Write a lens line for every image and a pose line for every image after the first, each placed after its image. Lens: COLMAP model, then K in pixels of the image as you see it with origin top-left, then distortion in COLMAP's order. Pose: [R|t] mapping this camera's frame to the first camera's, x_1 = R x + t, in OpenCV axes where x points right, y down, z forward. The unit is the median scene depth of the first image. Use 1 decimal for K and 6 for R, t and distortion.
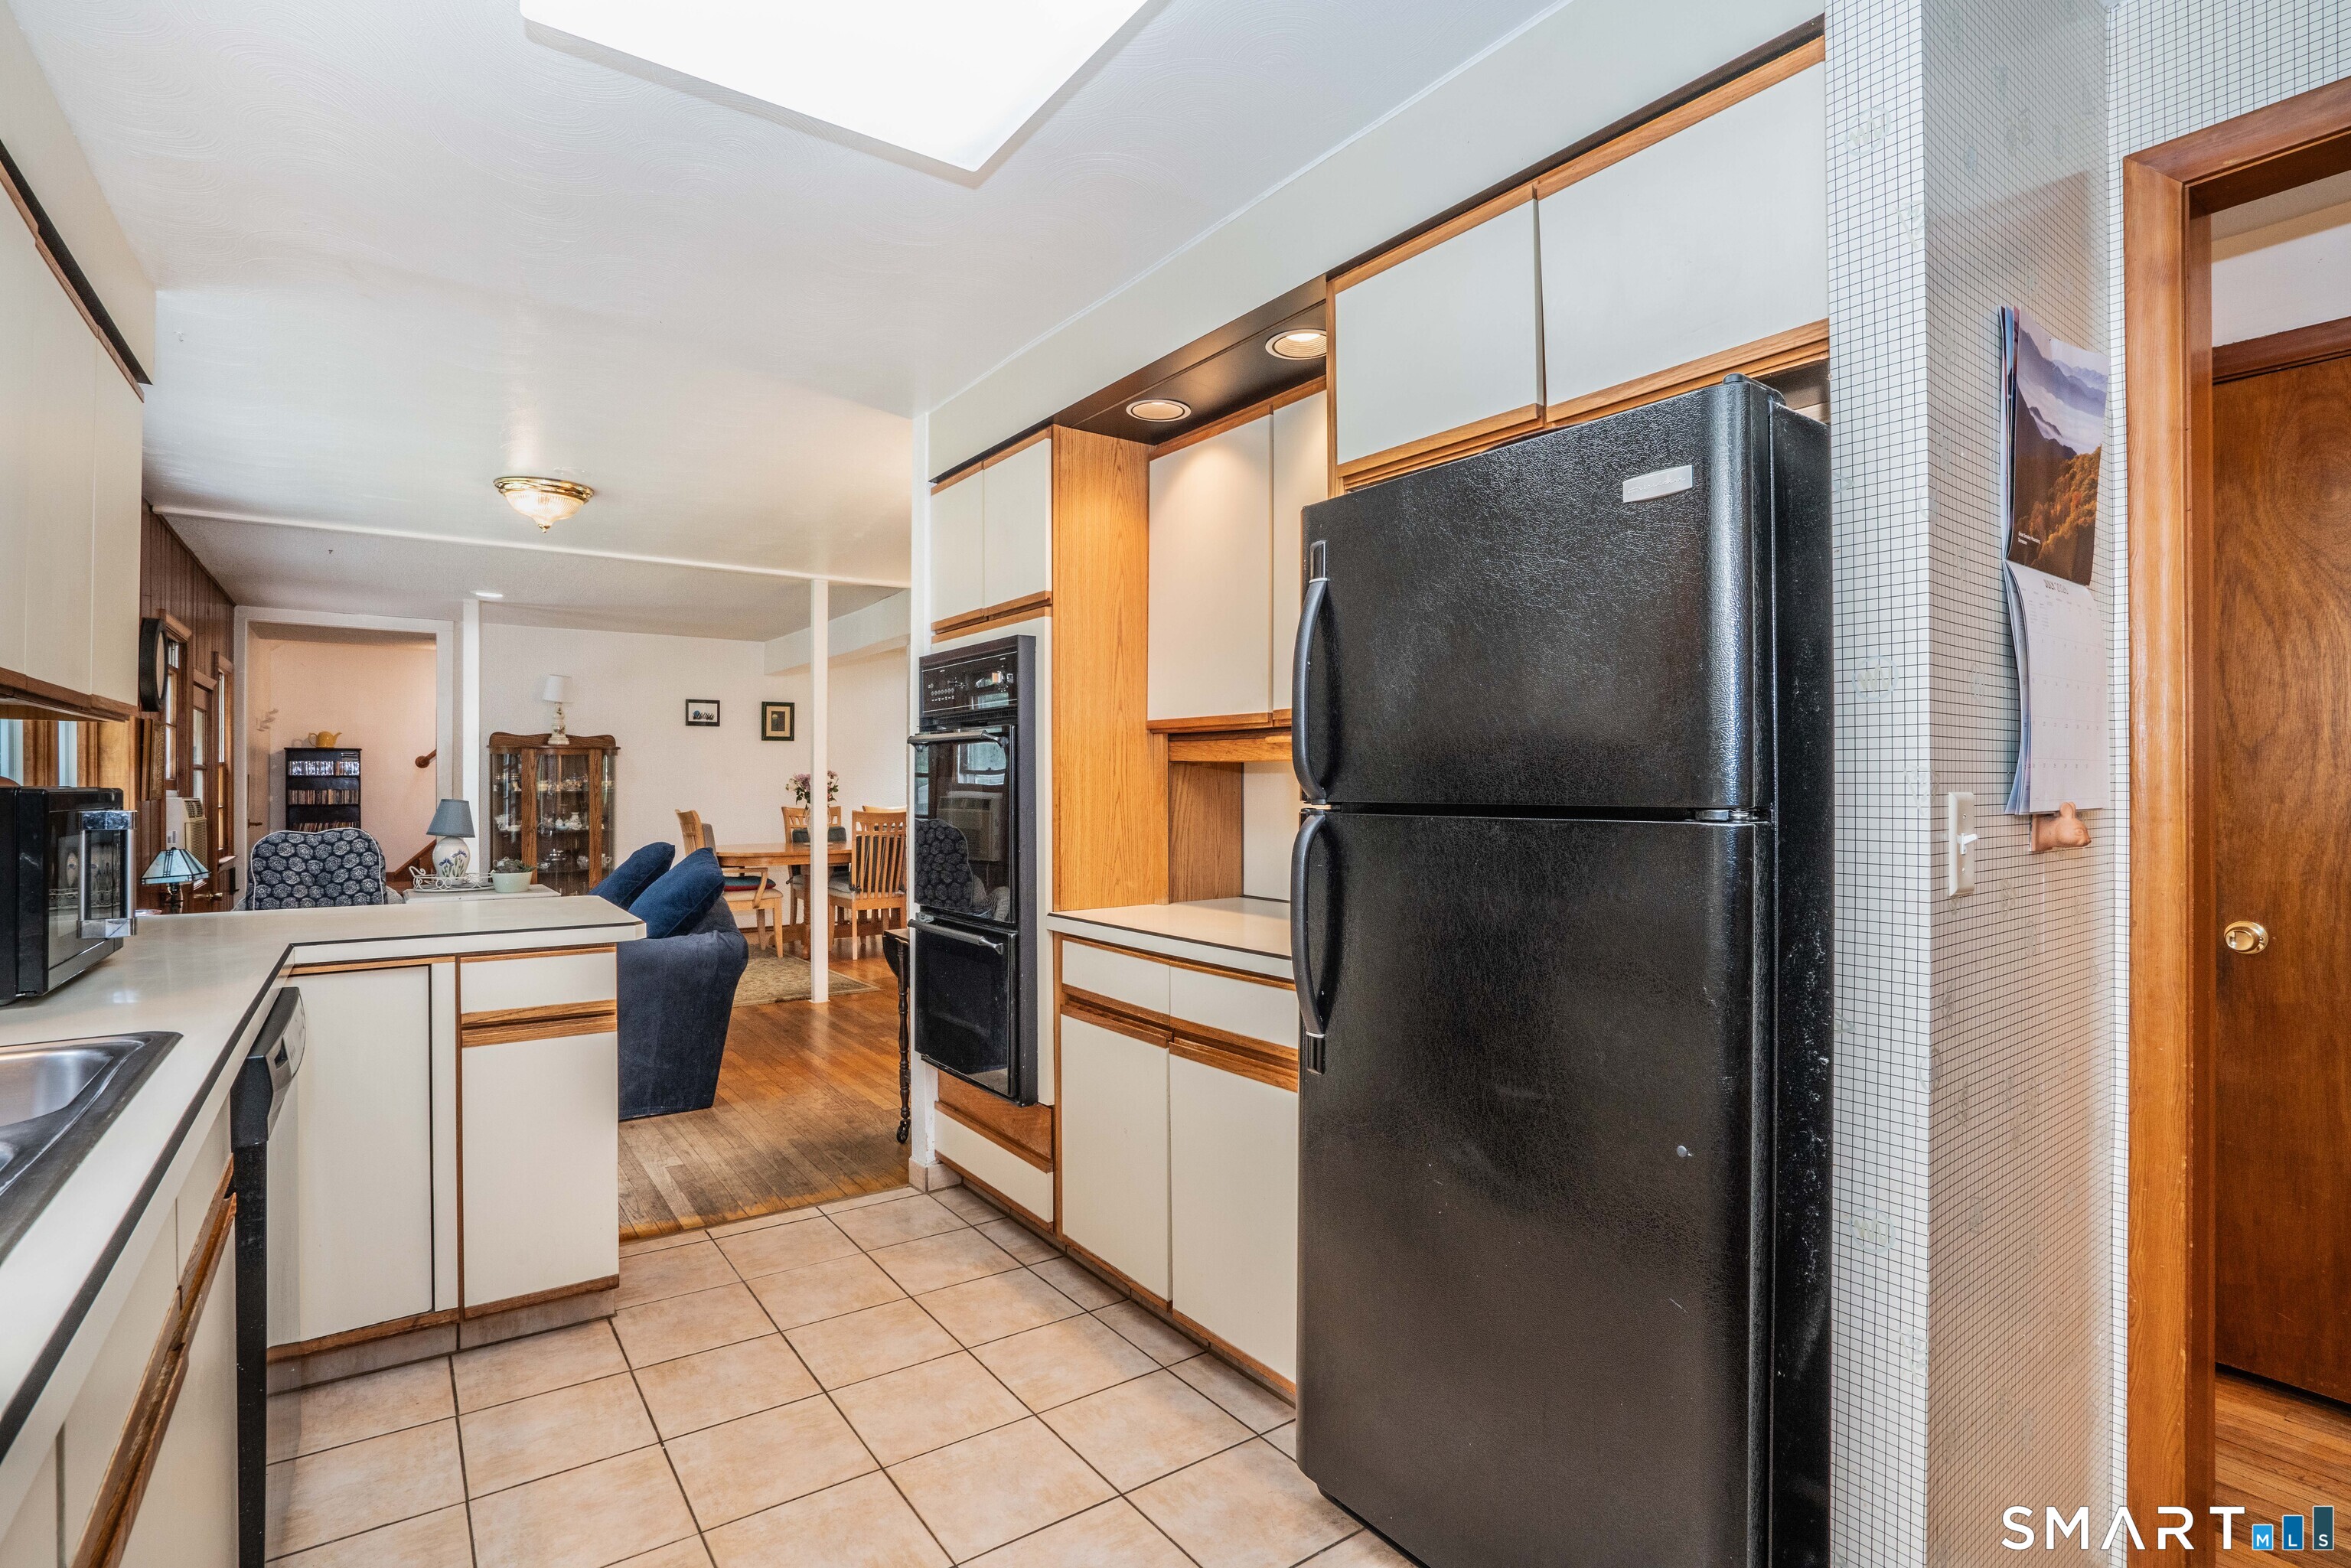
lens RADIAL K [[1099.0, 0, 1175.5], [0, 1099.0, 784.0], [0, 0, 1]] dist [-0.000425, 0.000014]
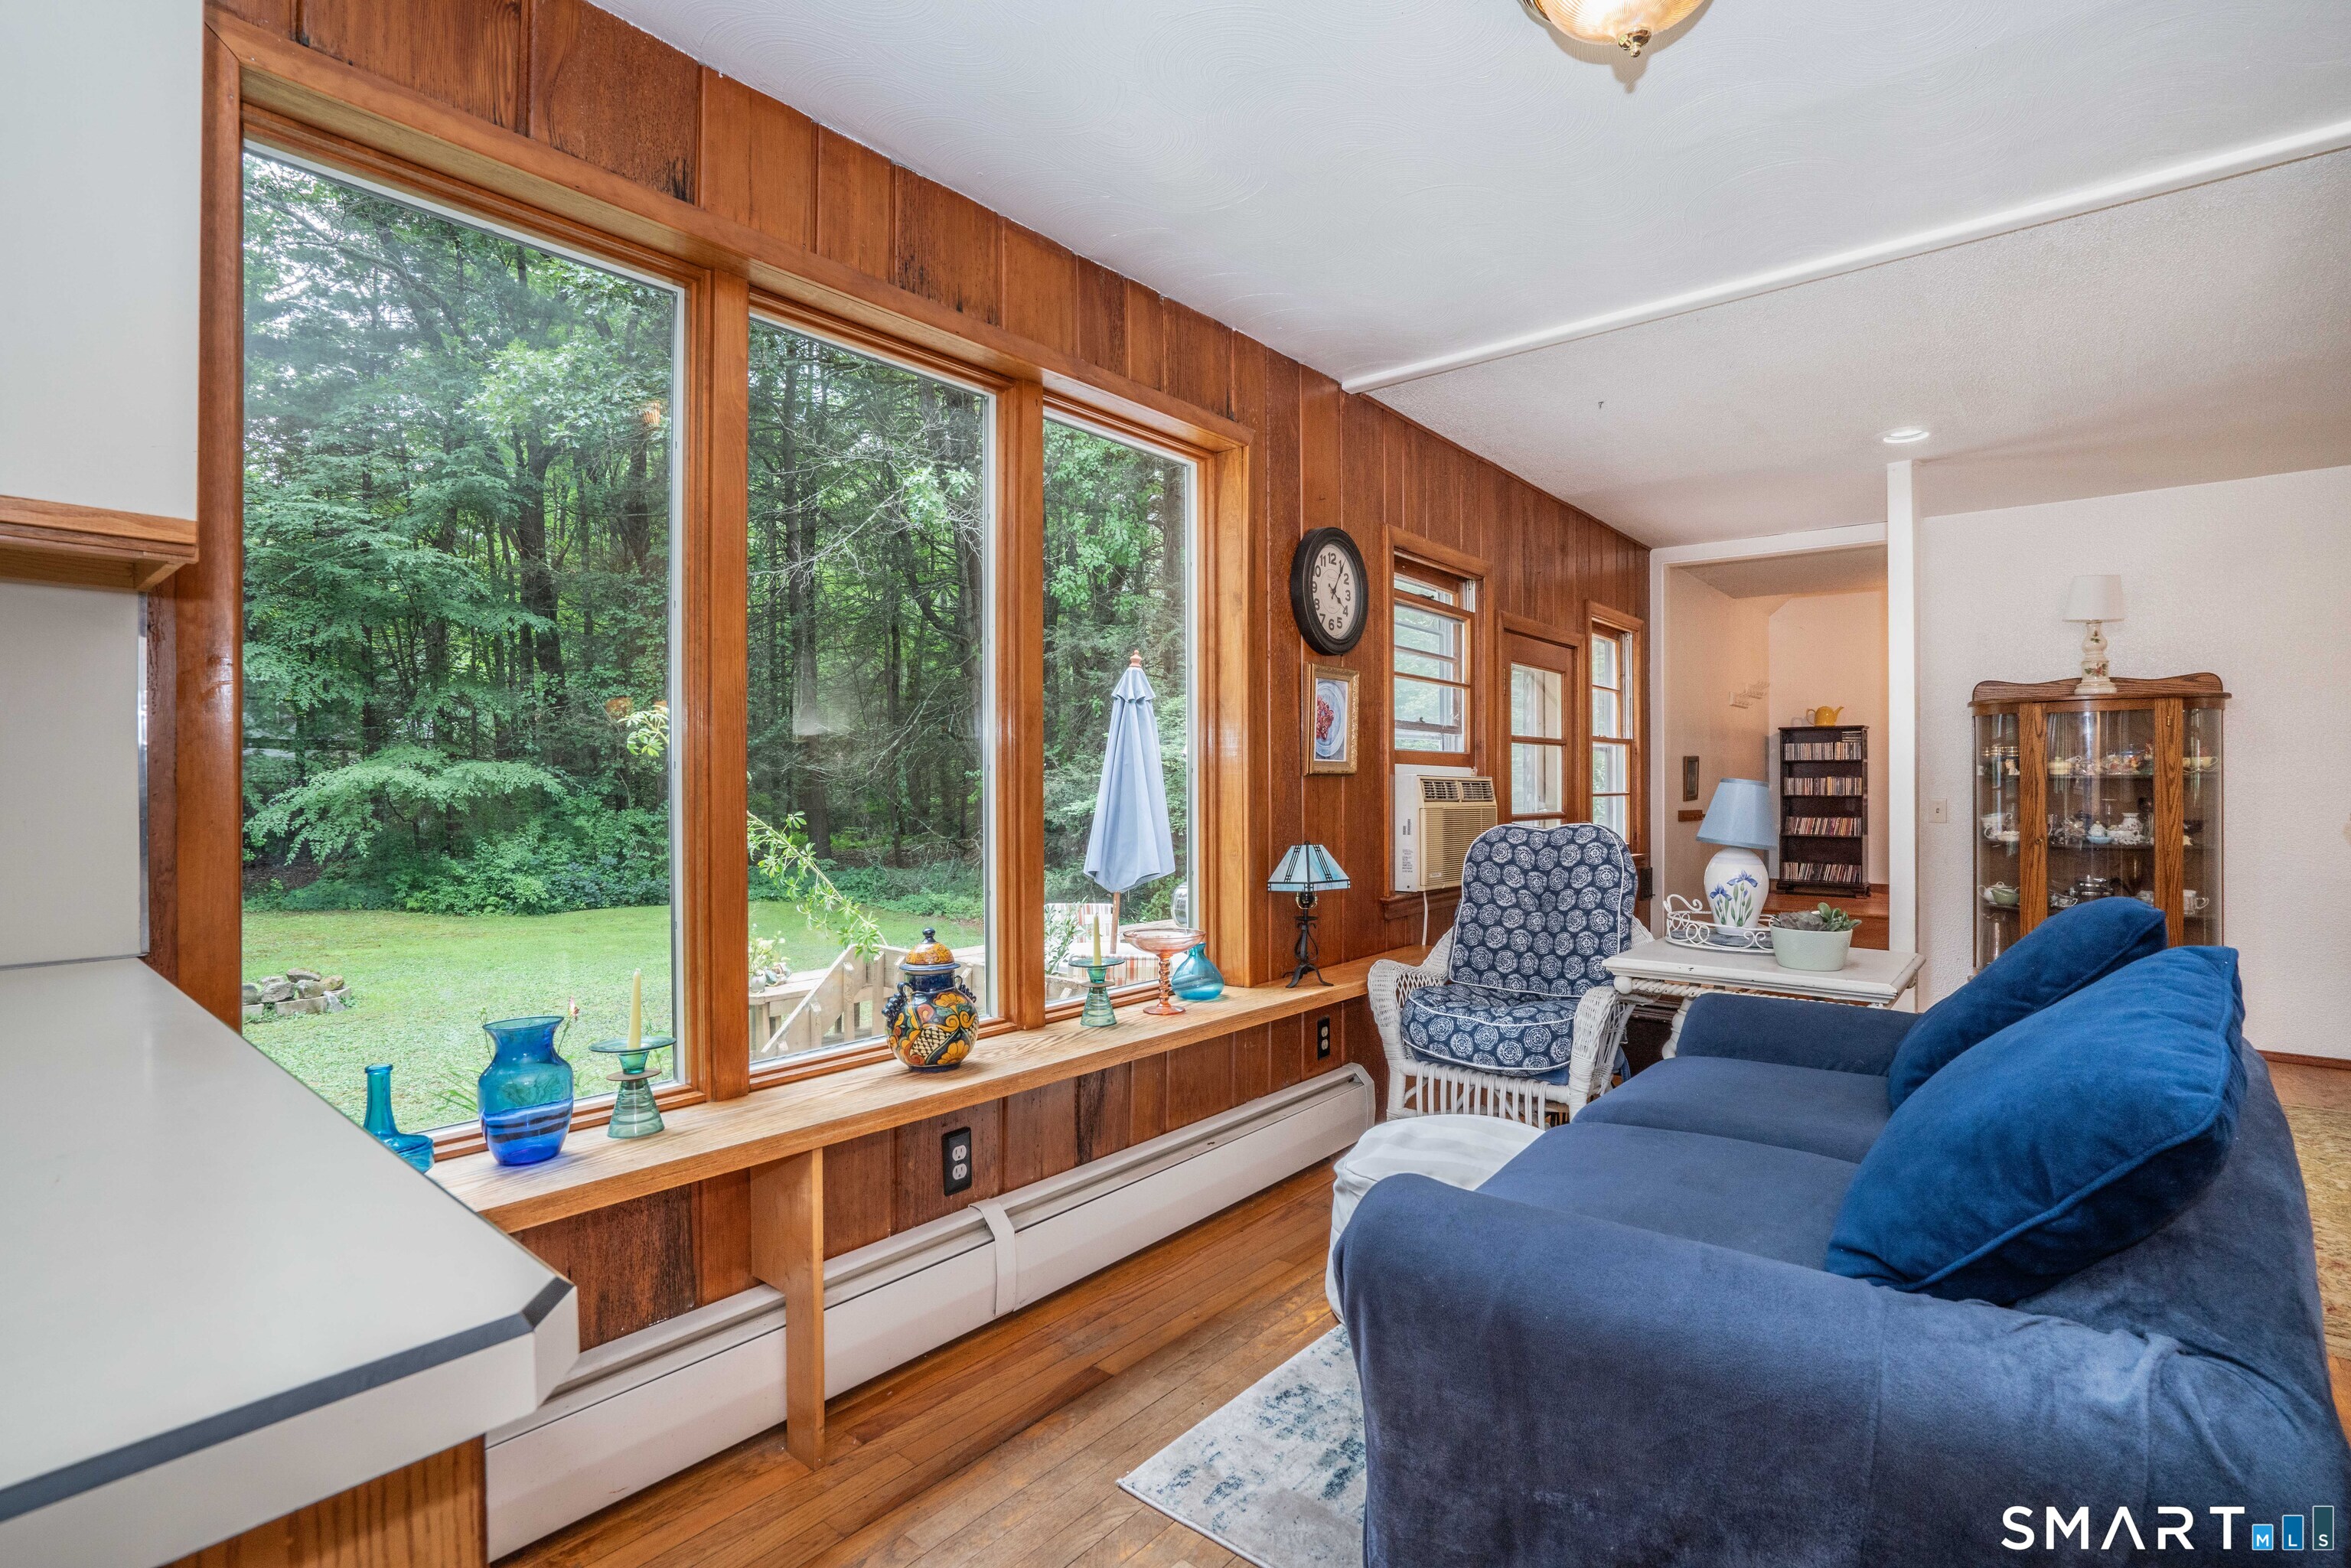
lens RADIAL K [[1087.6, 0, 1175.5], [0, 1087.6, 784.0], [0, 0, 1]] dist [-0.028017, 0.000522]
pose [[0.243791, 0.002079, -0.969826, -0.138562], [-0.001068, 0.999998, 0.001875, 0.010714], [0.969827, 0.000578, 0.243793, 0.400942]]
